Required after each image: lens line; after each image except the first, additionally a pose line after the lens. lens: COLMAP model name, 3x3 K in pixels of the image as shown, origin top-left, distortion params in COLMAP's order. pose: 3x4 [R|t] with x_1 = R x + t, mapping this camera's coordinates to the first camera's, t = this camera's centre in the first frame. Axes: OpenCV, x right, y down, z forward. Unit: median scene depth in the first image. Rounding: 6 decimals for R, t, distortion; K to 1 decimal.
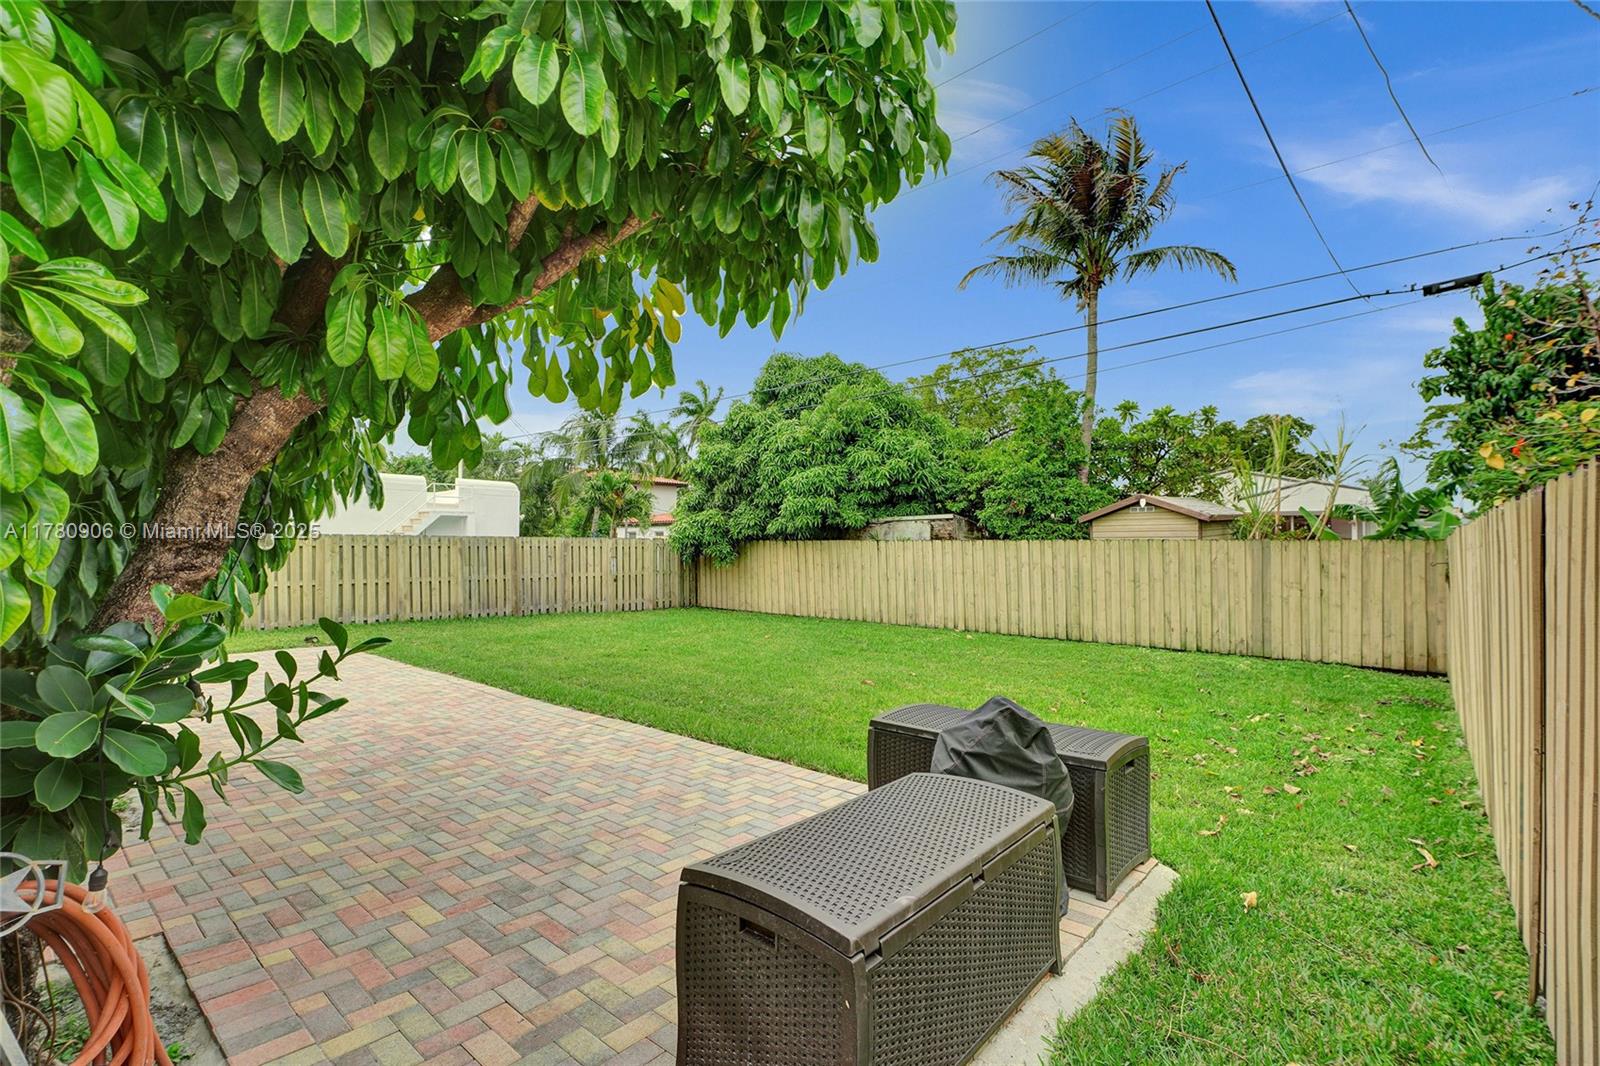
lens RADIAL K [[750.9, 0, 800.7], [0, 750.9, 546.0], [0, 0, 1]] dist [-0.009314, 0.000105]
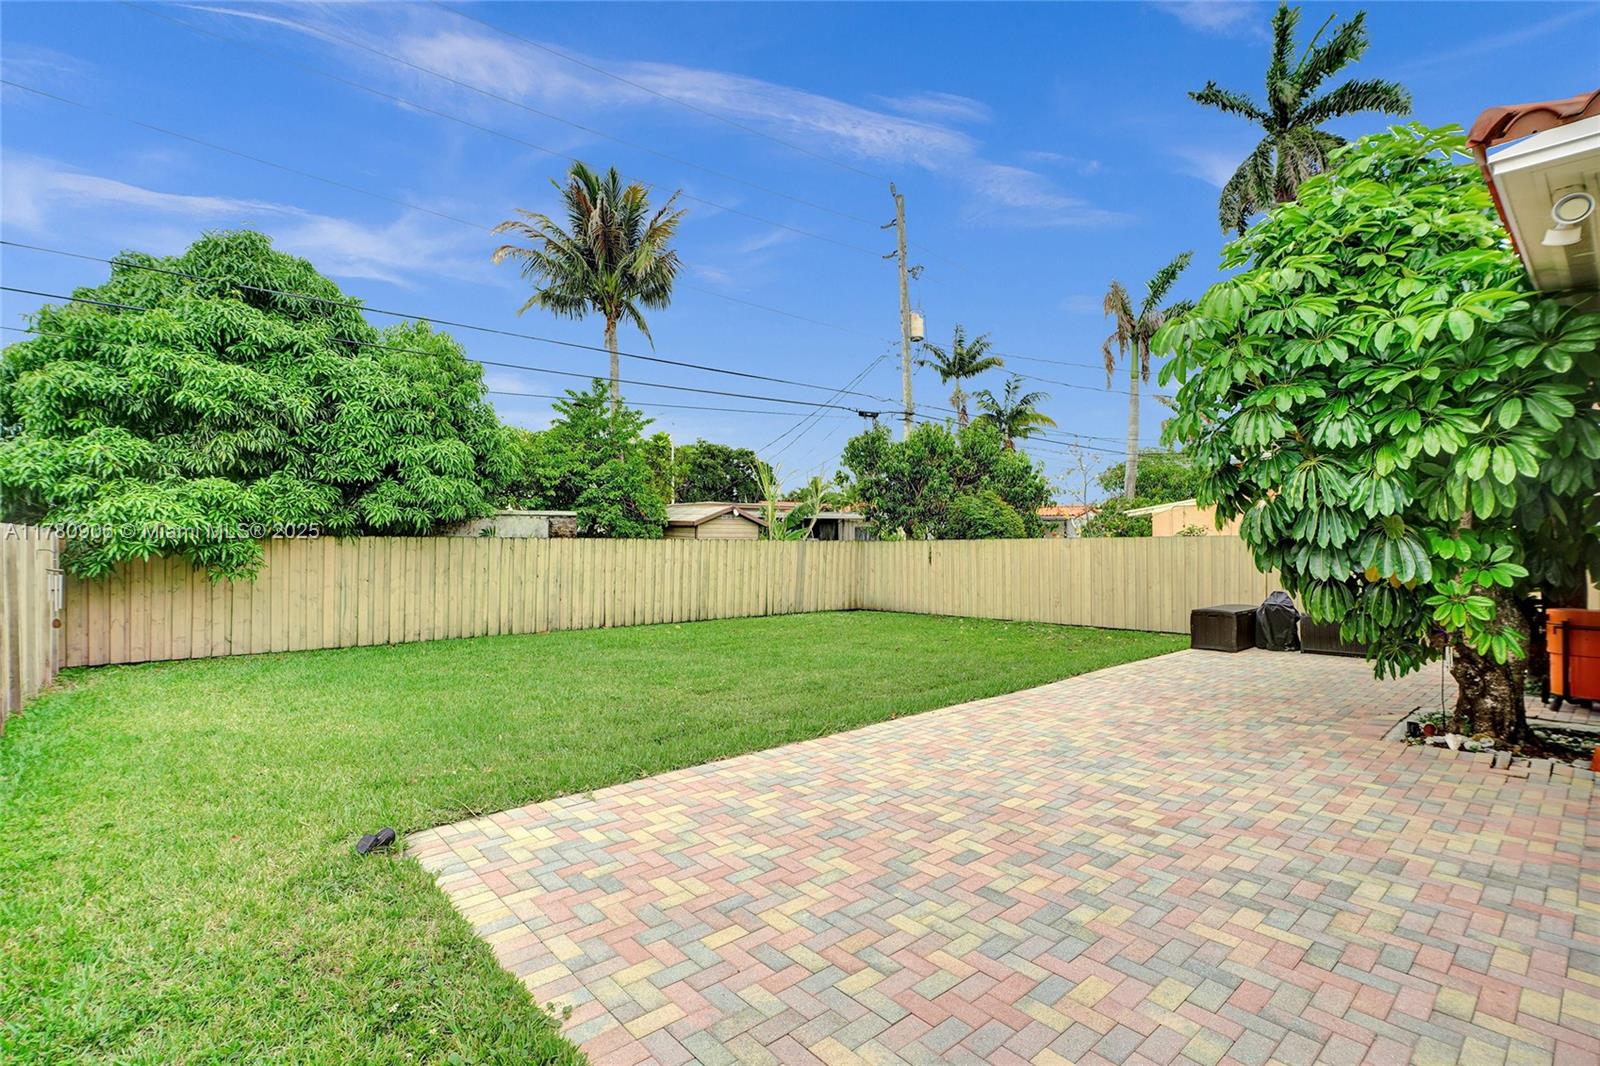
lens RADIAL K [[750.9, 0, 800.7], [0, 750.9, 546.0], [0, 0, 1]] dist [-0.009314, 0.000105]
pose [[0.134197, -0.003219, 0.990949, -0.702703], [-0.003503, 0.999987, 0.003722, -0.002097], [-0.990948, -0.003971, 0.134184, 0.555491]]
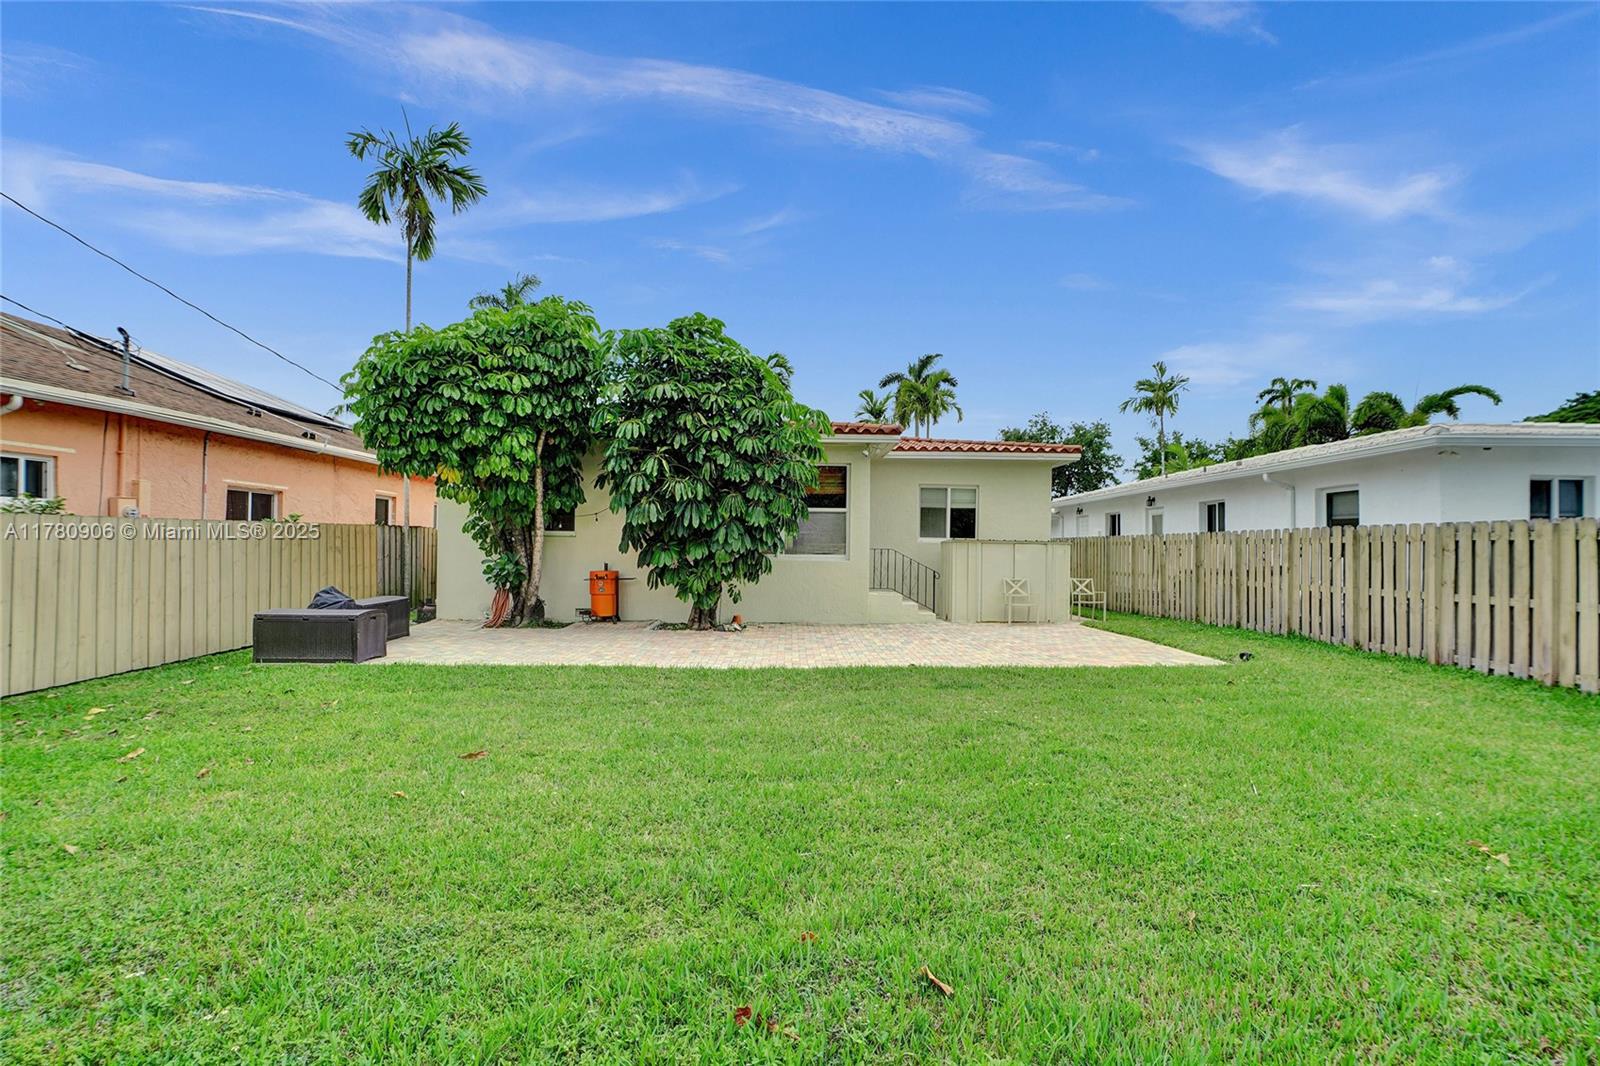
lens RADIAL K [[709.8, 0, 796.2], [0, 709.8, 540.7], [0, 0, 1]] dist [-0.002419, 0.000504]
pose [[-0.737416, -0.010133, -0.675362, 0.162070], [-0.004951, 0.999942, -0.009596, 0.007384], [0.675420, -0.003732, -0.737424, 0.902158]]
